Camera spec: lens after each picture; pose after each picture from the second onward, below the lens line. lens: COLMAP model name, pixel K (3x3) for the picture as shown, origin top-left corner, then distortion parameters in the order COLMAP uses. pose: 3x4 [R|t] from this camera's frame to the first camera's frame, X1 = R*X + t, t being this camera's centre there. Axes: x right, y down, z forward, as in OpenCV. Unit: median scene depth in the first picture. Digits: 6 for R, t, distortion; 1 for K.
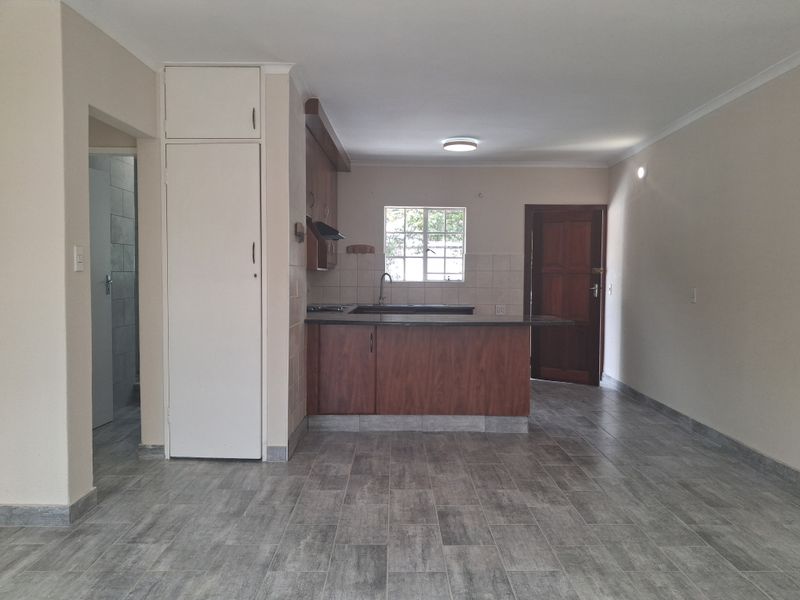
lens RADIAL K [[631.4, 0, 402.7], [0, 631.4, 303.3], [0, 0, 1]] dist [0.023507, -0.040040]
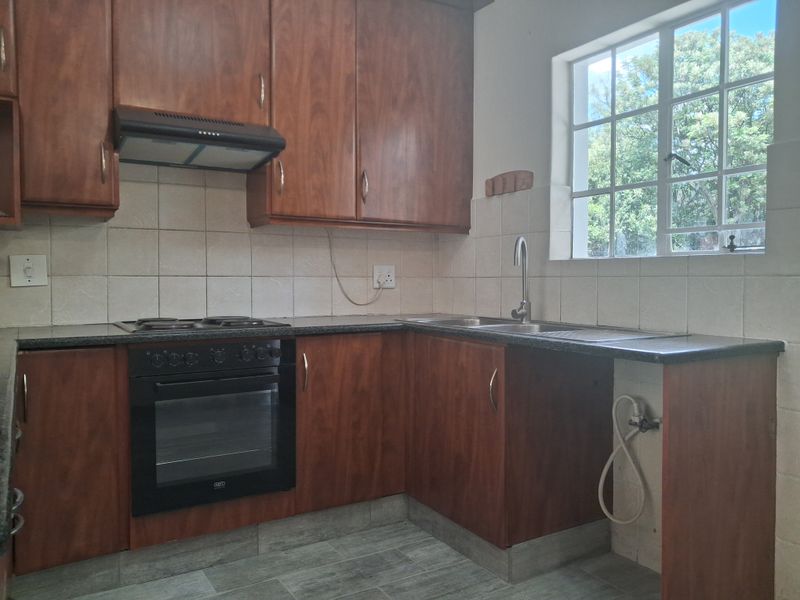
lens RADIAL K [[631.4, 0, 413.9], [0, 631.4, 297.7], [0, 0, 1]] dist [0.023507, -0.040040]
pose [[0.526283, 0.018116, -0.850116, 0.371940], [-0.032372, 0.999475, 0.001258, -0.016935], [0.849693, 0.026858, 0.526593, 1.119698]]
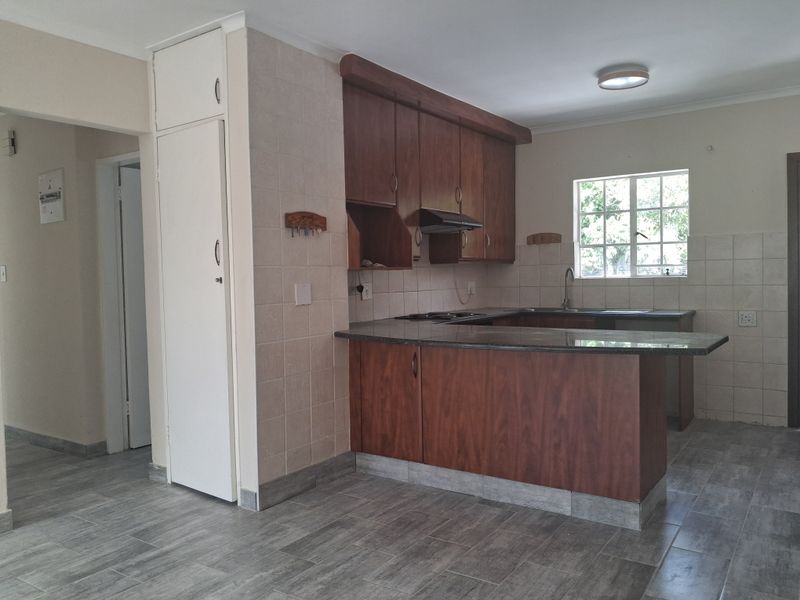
lens RADIAL K [[631.4, 0, 396.8], [0, 631.4, 298.8], [0, 0, 1]] dist [0.023507, -0.040040]
pose [[0.818139, -0.000779, -0.575019, 0.358130], [0.001298, 0.999999, 0.000492, -0.016741], [0.575018, -0.001148, 0.818140, 0.377863]]
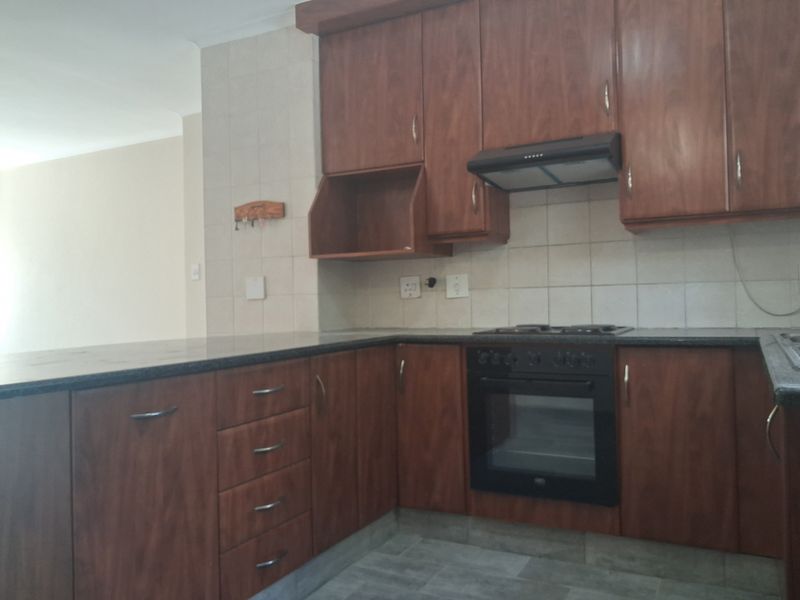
lens RADIAL K [[631.4, 0, 420.9], [0, 631.4, 289.8], [0, 0, 1]] dist [0.023507, -0.040040]
pose [[-0.449897, -0.012348, -0.892995, 0.391420], [-0.018642, 0.999816, -0.004433, -0.020338], [0.892886, 0.014652, -0.450045, 1.391251]]
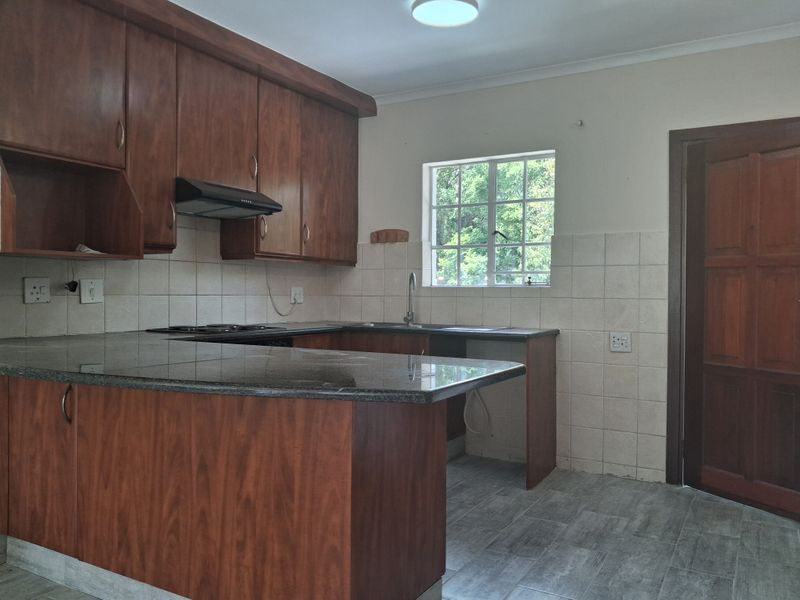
lens RADIAL K [[631.4, 0, 411.9], [0, 631.4, 305.0], [0, 0, 1]] dist [0.023507, -0.040040]
pose [[0.866894, 0.010029, -0.498392, 0.402385], [-0.023233, 0.999524, -0.020297, -0.007565], [0.497951, 0.029174, 0.866714, 0.712958]]
